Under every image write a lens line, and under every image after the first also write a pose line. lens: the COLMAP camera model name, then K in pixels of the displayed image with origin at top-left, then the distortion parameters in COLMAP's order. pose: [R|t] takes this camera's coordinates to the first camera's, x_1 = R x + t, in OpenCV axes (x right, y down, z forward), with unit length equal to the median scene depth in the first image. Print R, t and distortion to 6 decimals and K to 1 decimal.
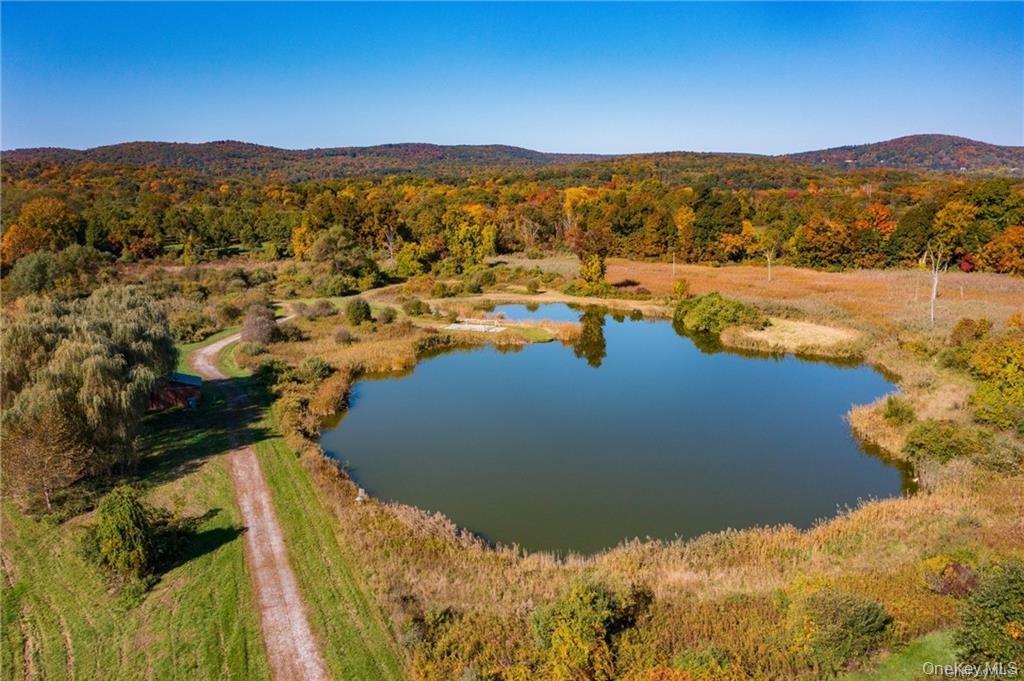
lens RADIAL K [[817.5, 0, 512.0], [0, 817.5, 340.5], [0, 0, 1]] dist [-0.004242, 0.004299]
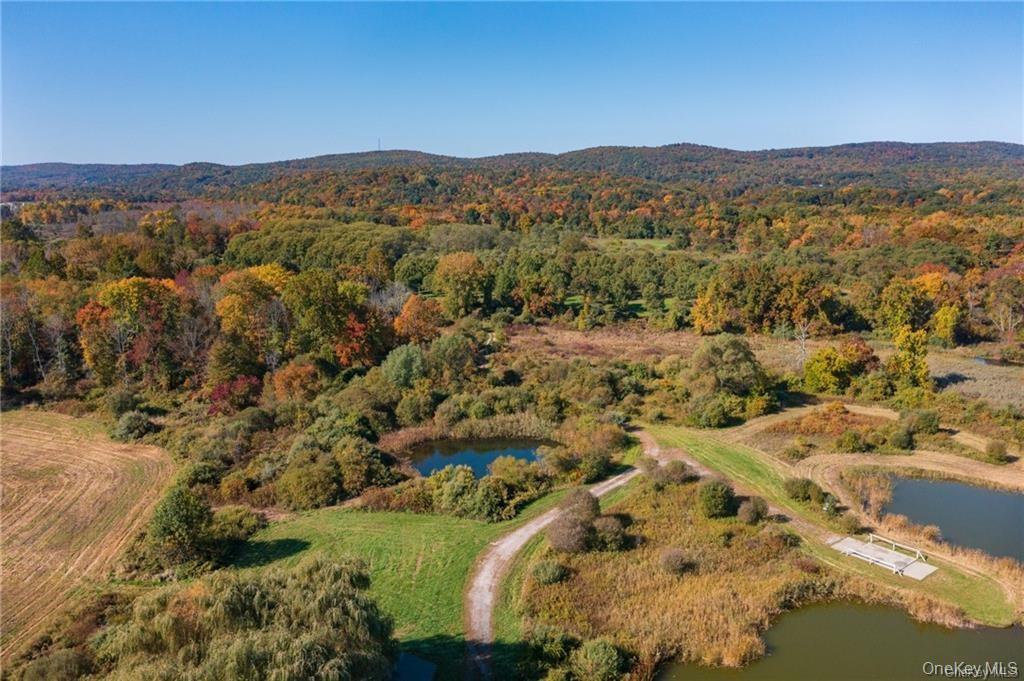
lens RADIAL K [[817.5, 0, 512.0], [0, 817.5, 340.5], [0, 0, 1]] dist [-0.004242, 0.004299]
pose [[0.861351, 0.100190, -0.498032, 0.004697], [-0.097731, 0.994727, 0.031085, -0.095627], [0.498521, 0.021898, 0.866601, 0.136471]]
